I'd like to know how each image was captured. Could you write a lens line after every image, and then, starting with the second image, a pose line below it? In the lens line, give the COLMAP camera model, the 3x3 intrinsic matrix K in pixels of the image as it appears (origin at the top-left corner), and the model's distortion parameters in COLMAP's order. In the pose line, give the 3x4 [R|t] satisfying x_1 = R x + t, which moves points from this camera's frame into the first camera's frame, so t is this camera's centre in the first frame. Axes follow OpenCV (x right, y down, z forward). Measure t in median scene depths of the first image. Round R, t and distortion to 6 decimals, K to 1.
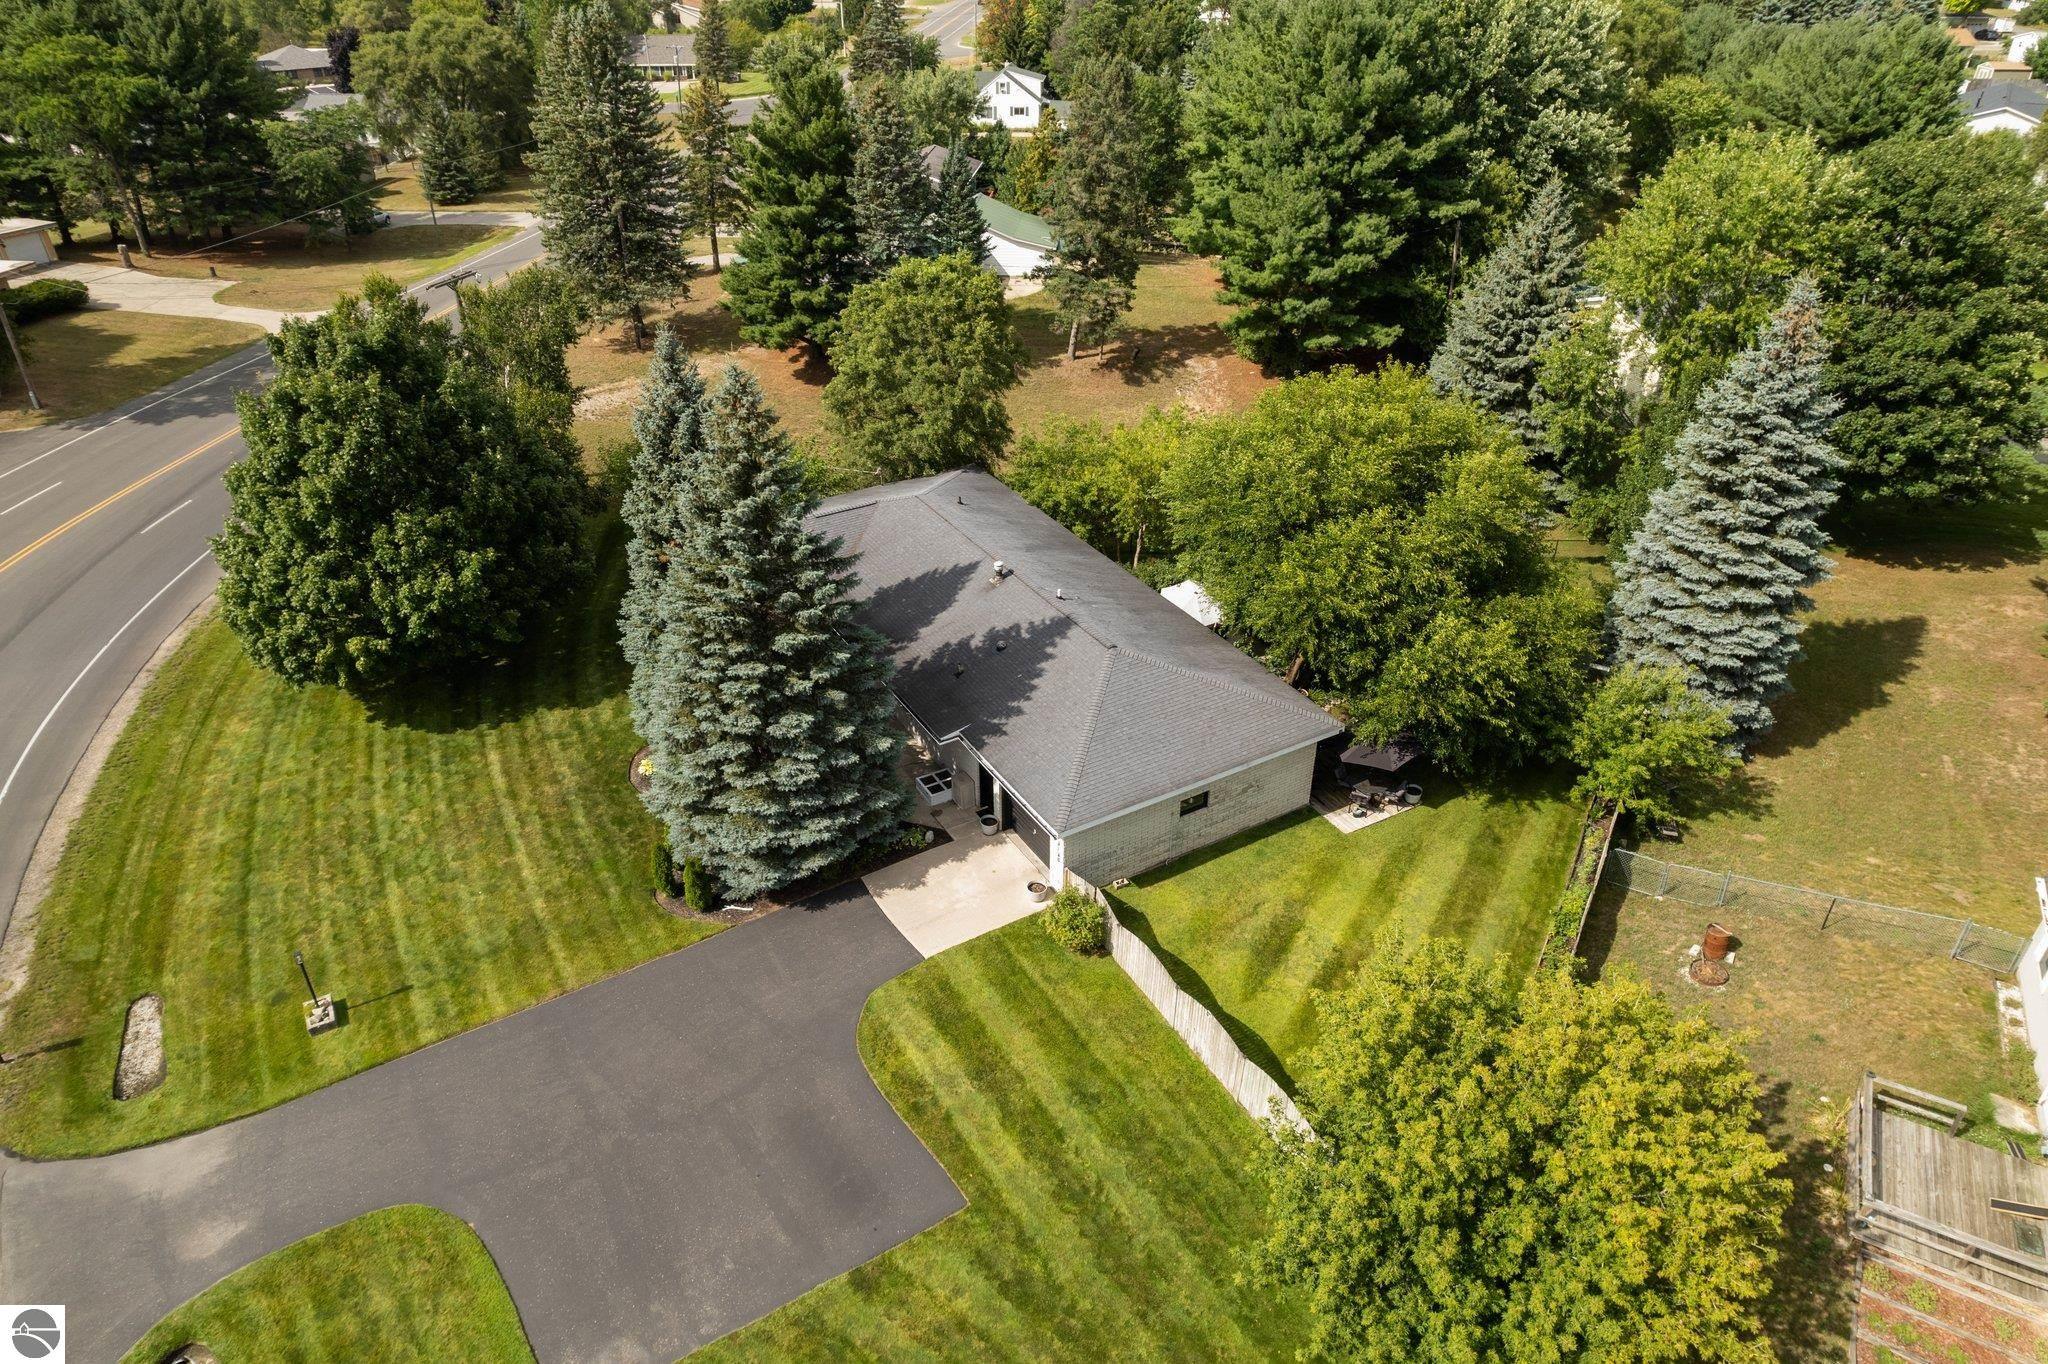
lens RADIAL K [[1360.8, 0, 1024.0], [0, 1360.8, 682.0], [0, 0, 1]] dist [-0.072257, 0.084714]
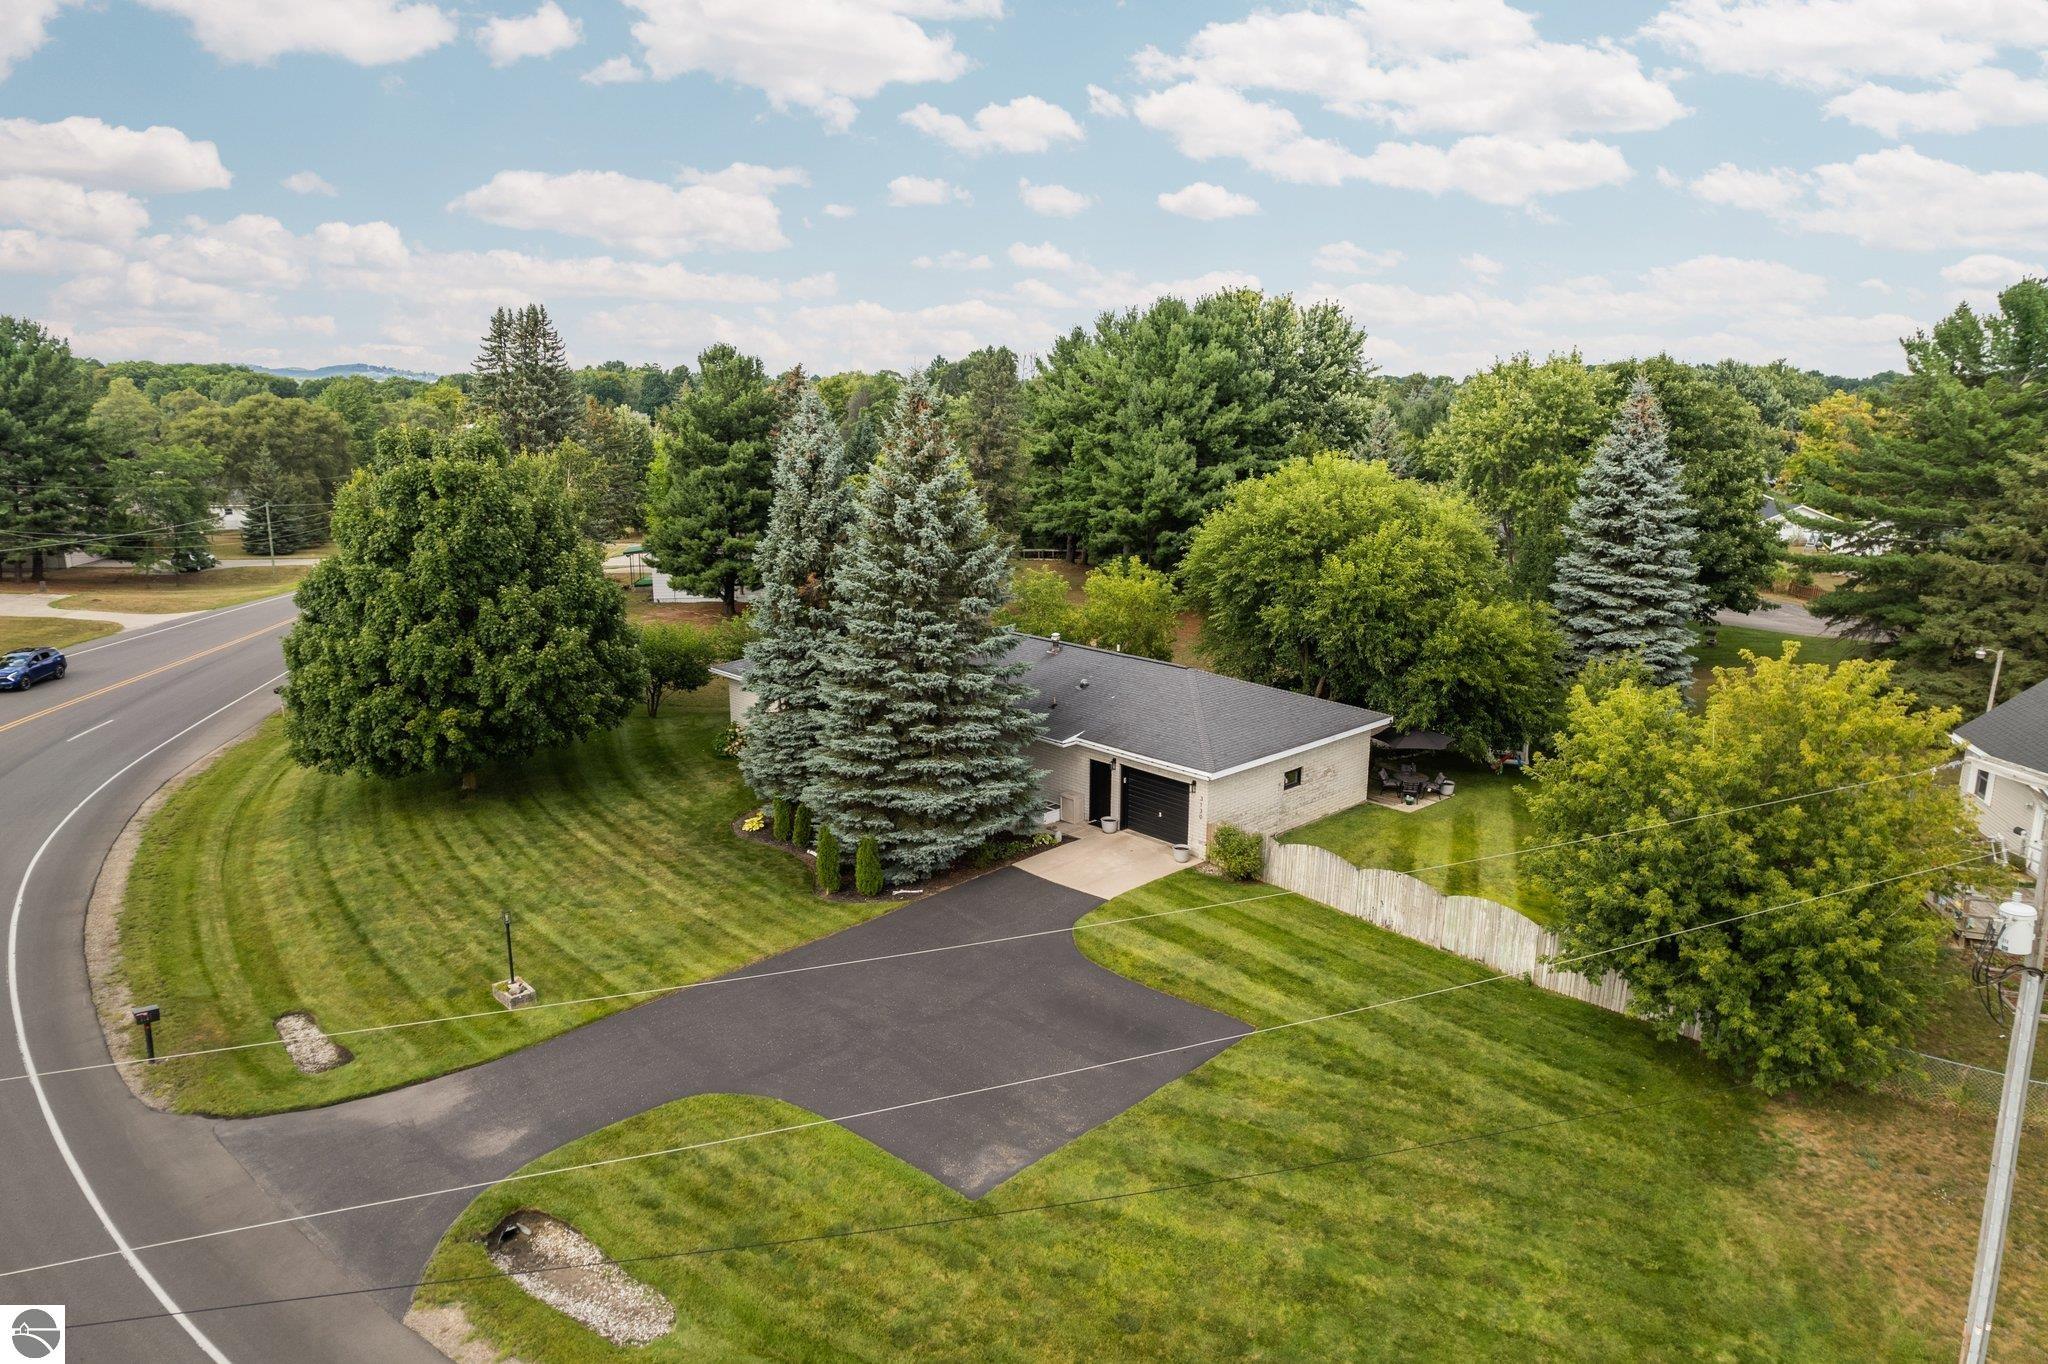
lens RADIAL K [[1360.8, 0, 1024.0], [0, 1360.8, 682.0], [0, 0, 1]] dist [-0.072257, 0.084714]
pose [[0.971378, -0.040196, 0.234112, -0.325317], [0.116261, 0.939913, -0.321010, 0.324173], [-0.207142, 0.339041, 0.917684, -0.012095]]
